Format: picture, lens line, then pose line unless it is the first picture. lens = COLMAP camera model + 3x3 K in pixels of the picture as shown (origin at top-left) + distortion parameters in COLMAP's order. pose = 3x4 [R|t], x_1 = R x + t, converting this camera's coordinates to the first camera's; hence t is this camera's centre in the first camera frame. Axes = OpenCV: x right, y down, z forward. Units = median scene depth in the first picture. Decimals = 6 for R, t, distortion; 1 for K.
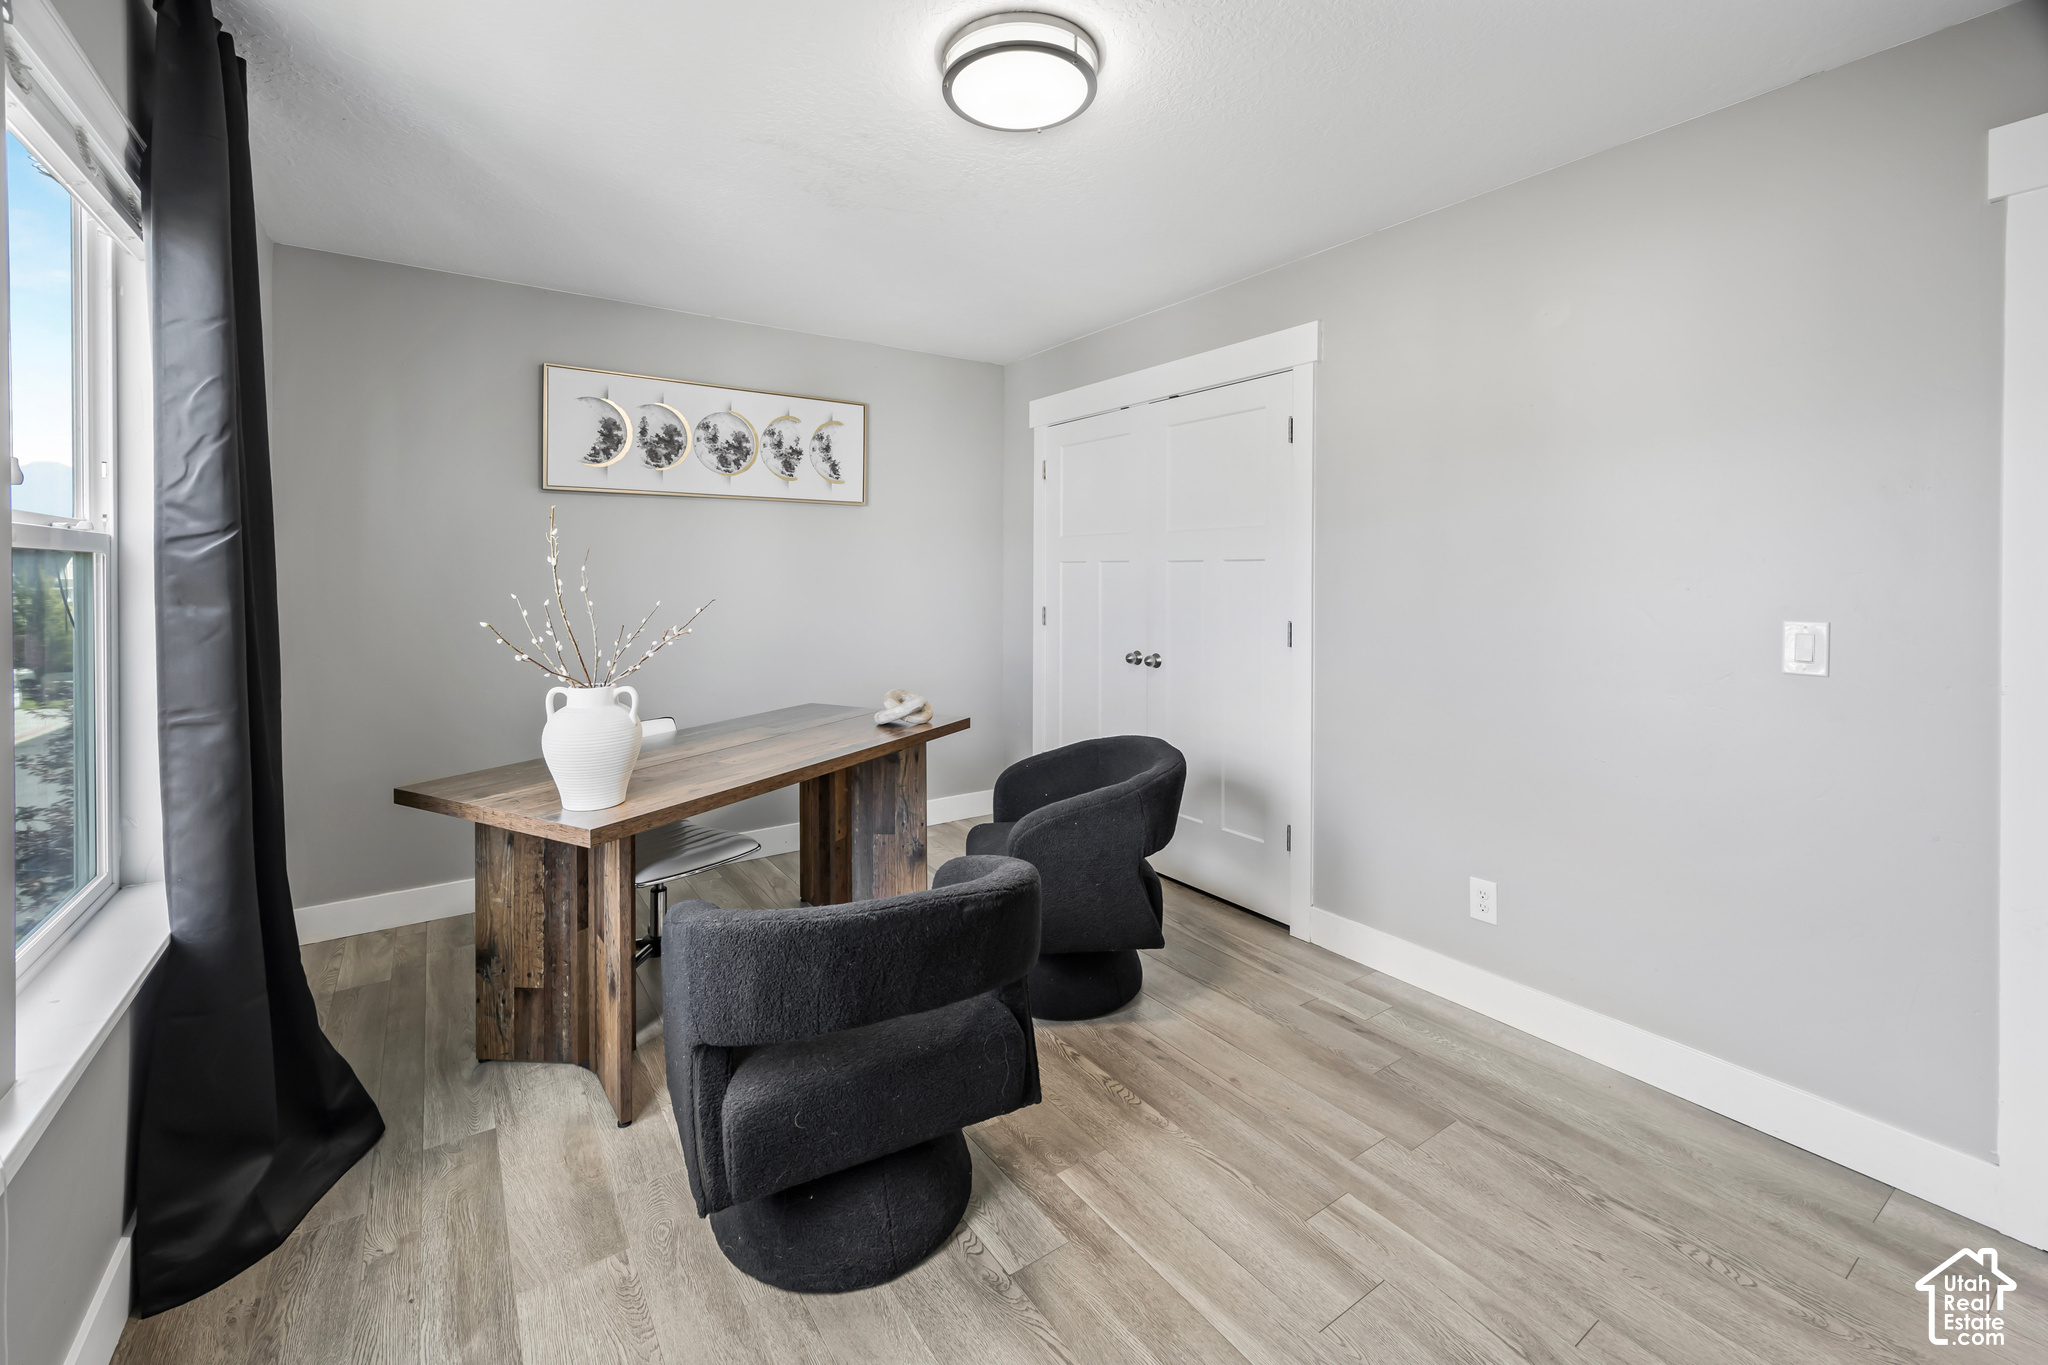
lens RADIAL K [[845.0, 0, 1023.4], [0, 845.0, 584.3], [0, 0, 1]] dist [0.001496, 0.000267]
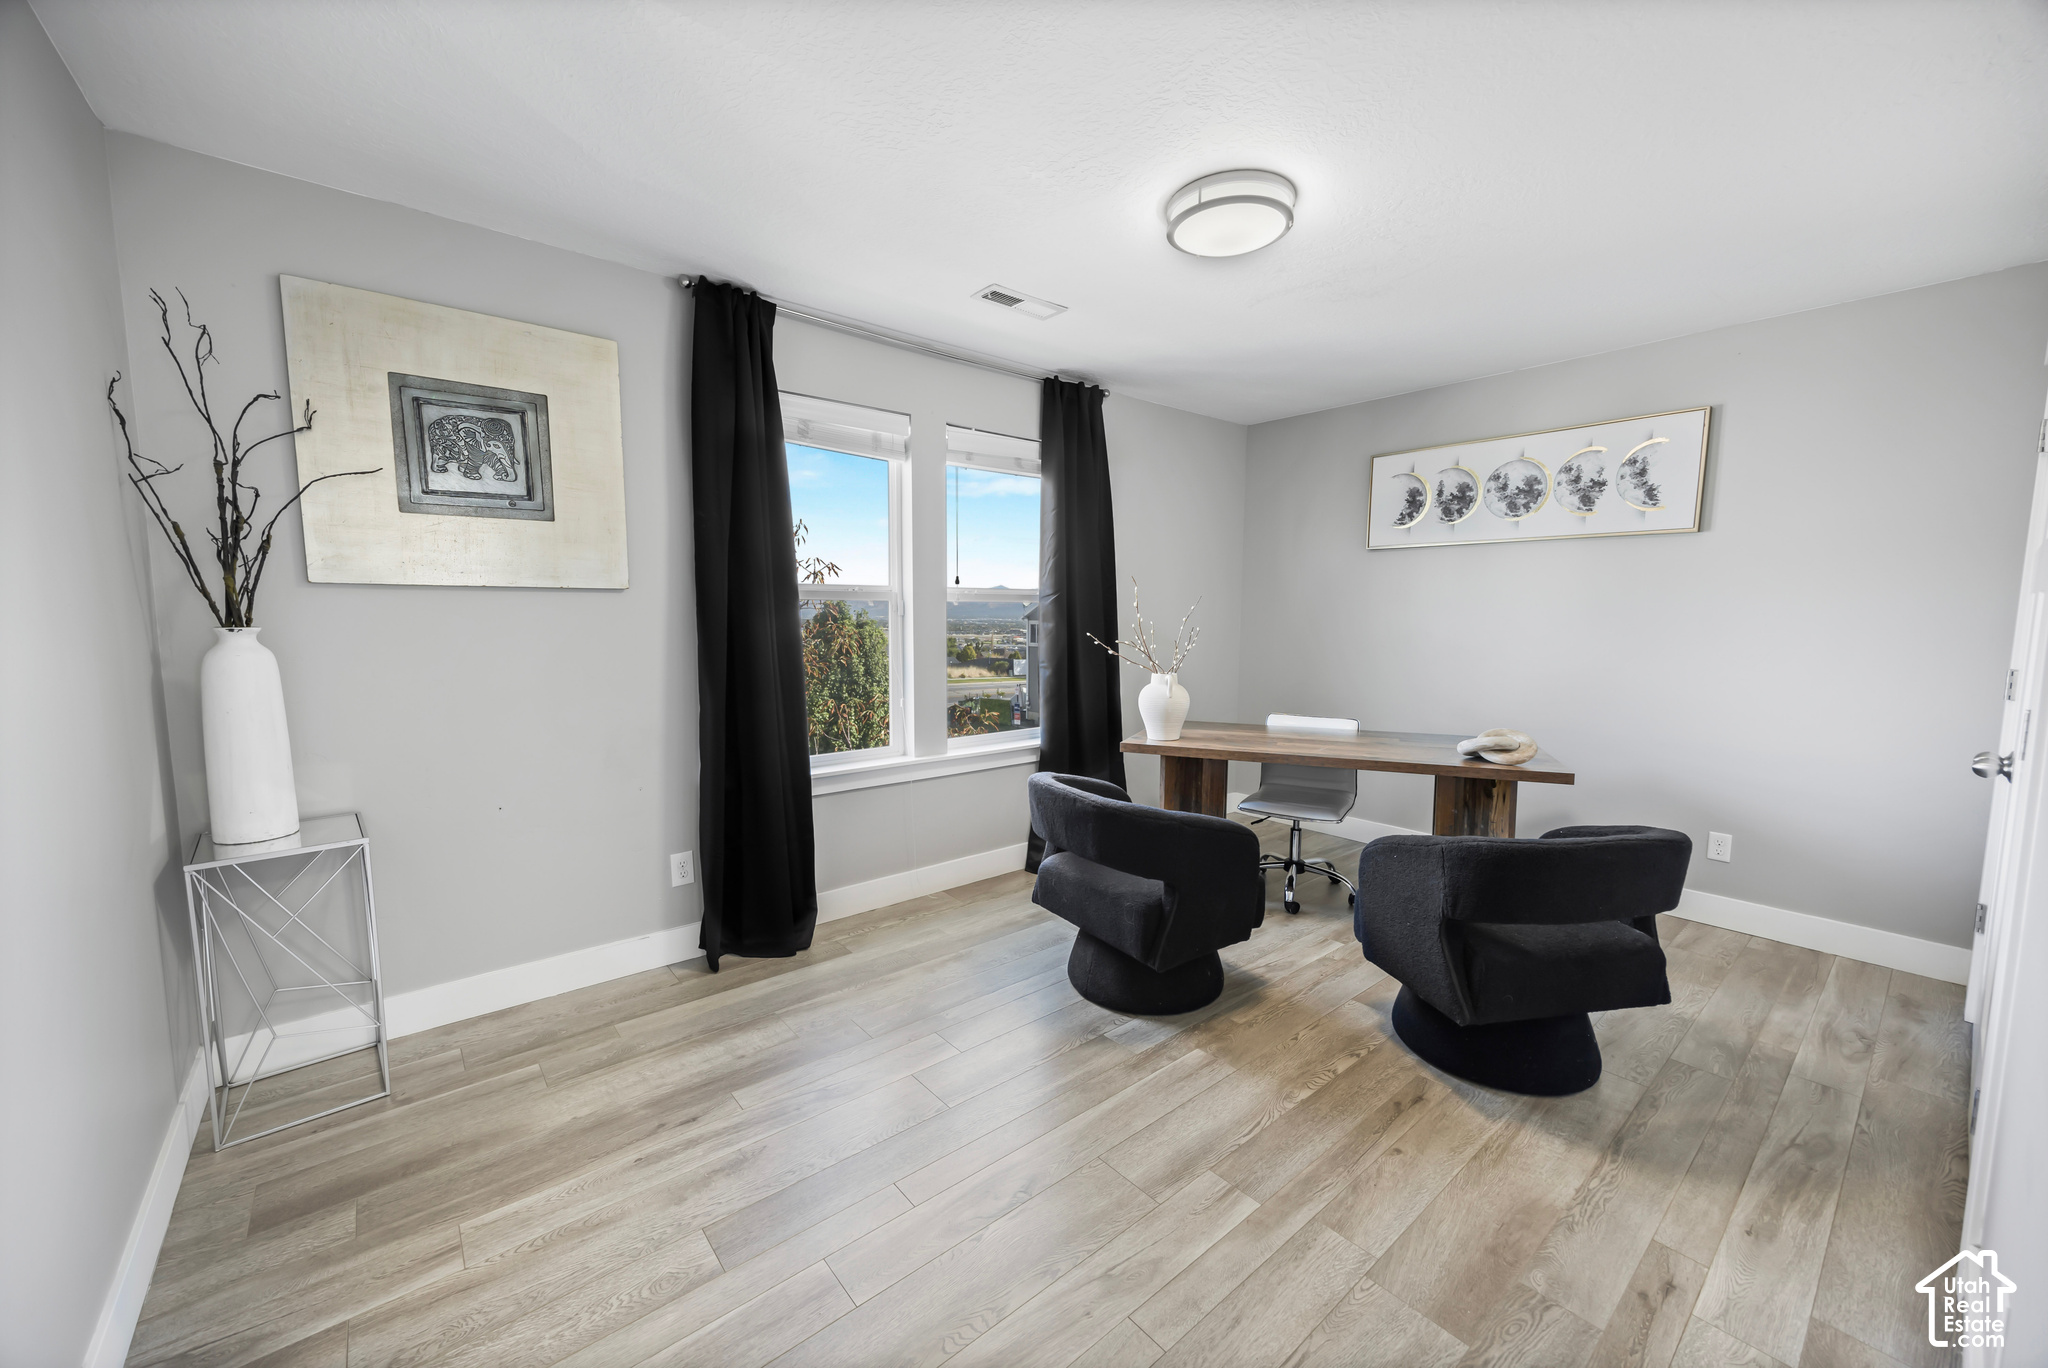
lens RADIAL K [[800.2, 0, 1025.3], [0, 800.2, 687.9], [0, 0, 1]] dist [0.001380, 0.000188]
pose [[0.086314, 0.088323, -0.992345, 0.641207], [-0.029461, 0.995853, 0.086073, 0.013776], [0.995832, 0.021807, 0.088558, 0.315253]]
